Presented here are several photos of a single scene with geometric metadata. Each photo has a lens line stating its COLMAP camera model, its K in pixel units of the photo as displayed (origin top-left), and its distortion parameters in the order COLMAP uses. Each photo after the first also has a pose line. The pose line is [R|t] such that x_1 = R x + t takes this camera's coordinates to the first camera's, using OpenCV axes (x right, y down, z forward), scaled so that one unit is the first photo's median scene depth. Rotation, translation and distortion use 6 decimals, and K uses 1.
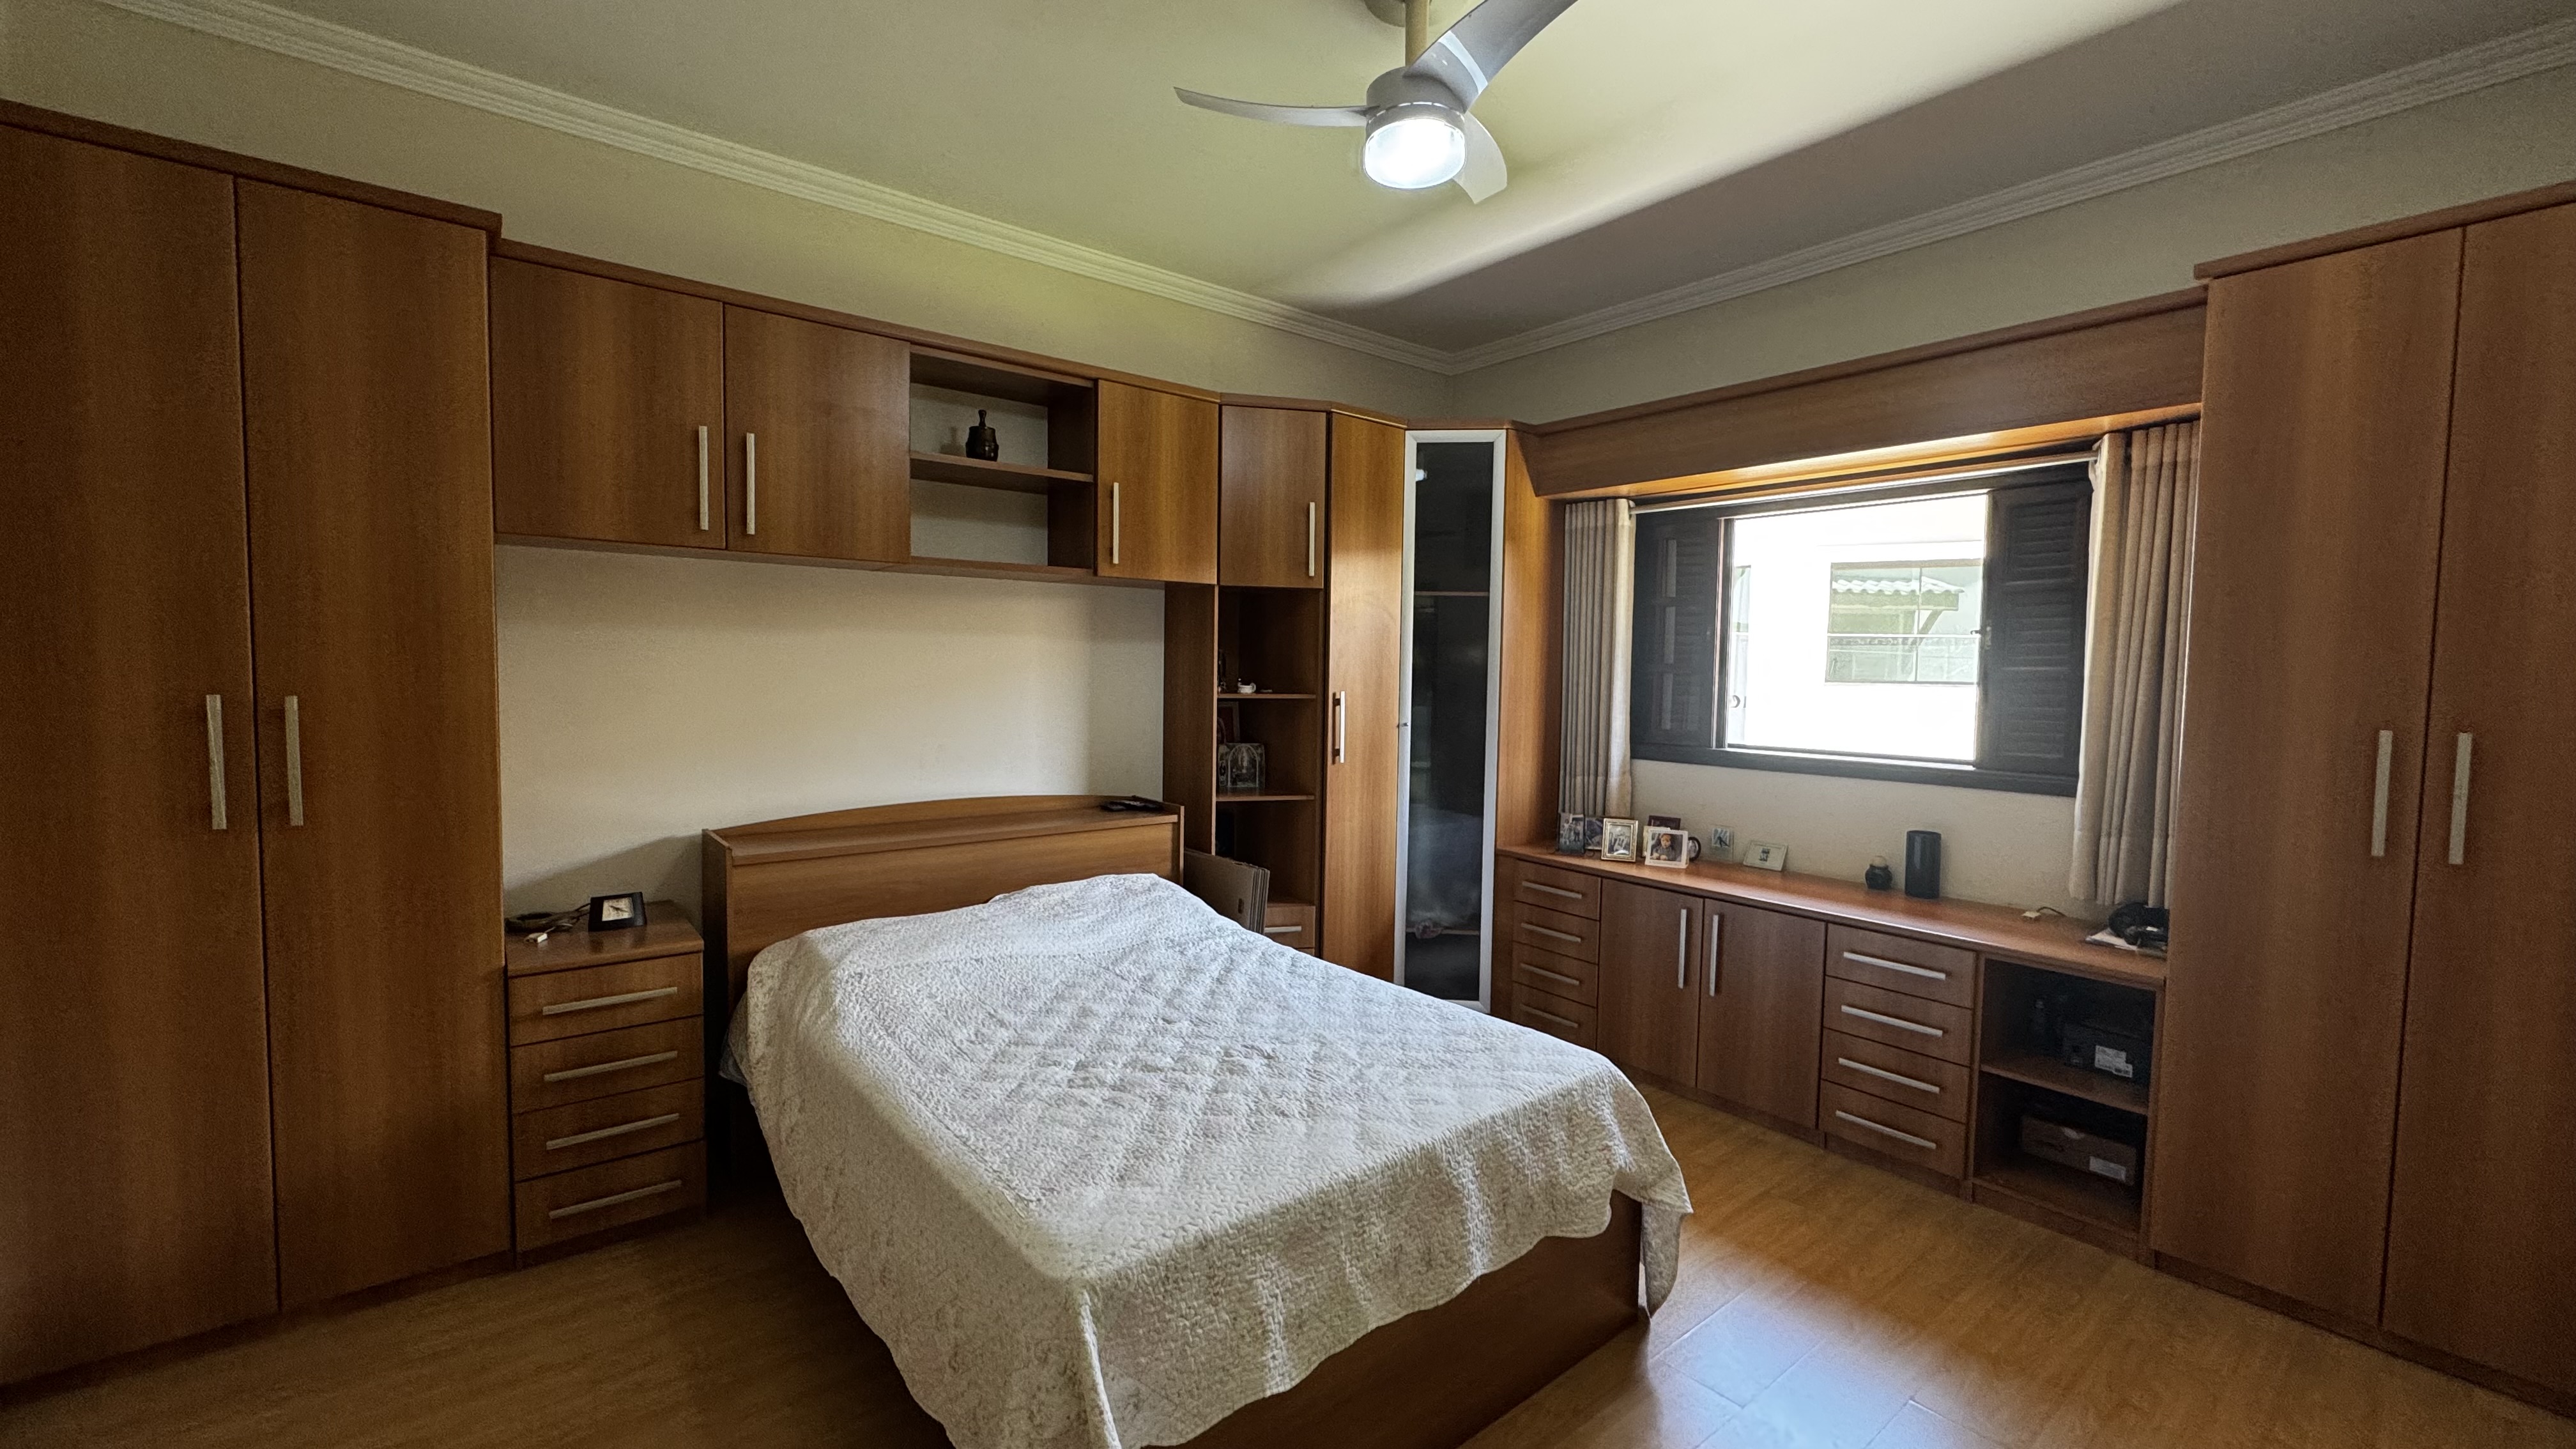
lens RADIAL K [[1032.2, 0, 1288.0], [0, 1032.2, 724.5], [0, 0, 1]] dist [-0.002451, 0.000334]
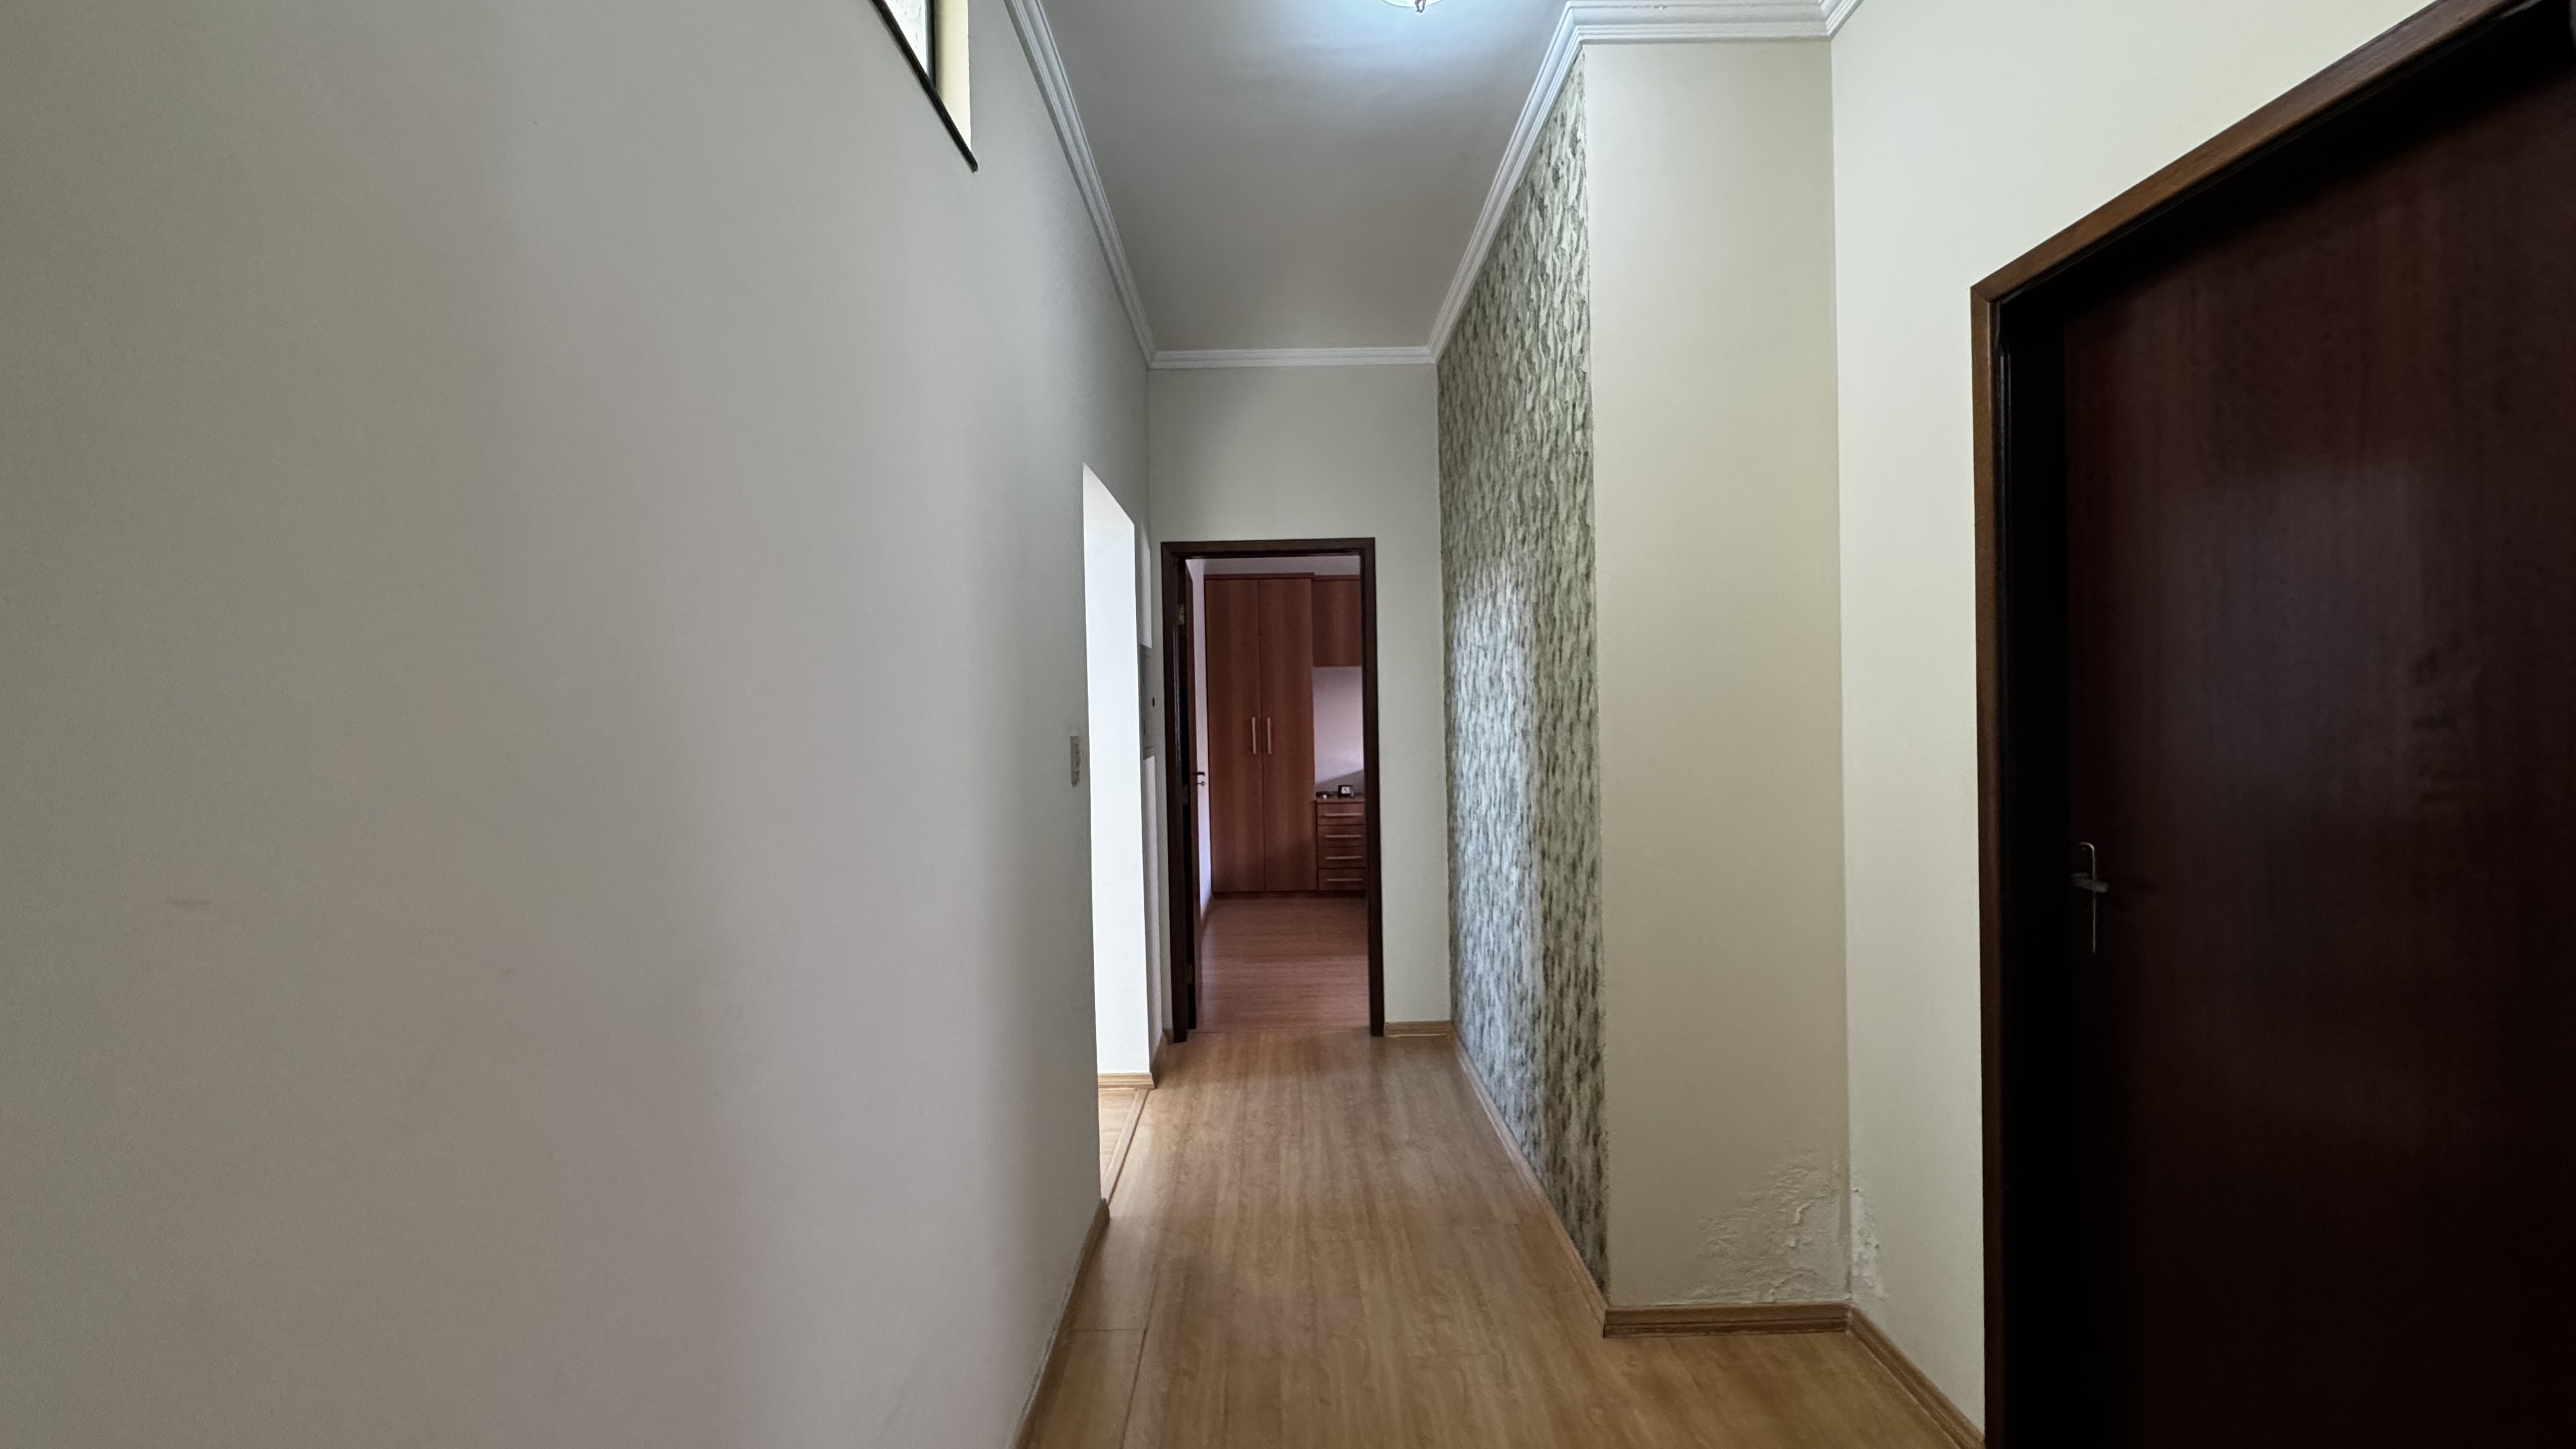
lens RADIAL K [[1032.2, 0, 1288.0], [0, 1032.2, 724.5], [0, 0, 1]] dist [-0.002451, 0.000334]
pose [[0.781943, -0.023981, -0.622889, 1.193191], [-0.001629, 0.999178, -0.040512, 0.127783], [0.623348, 0.032693, 0.781261, -1.588687]]
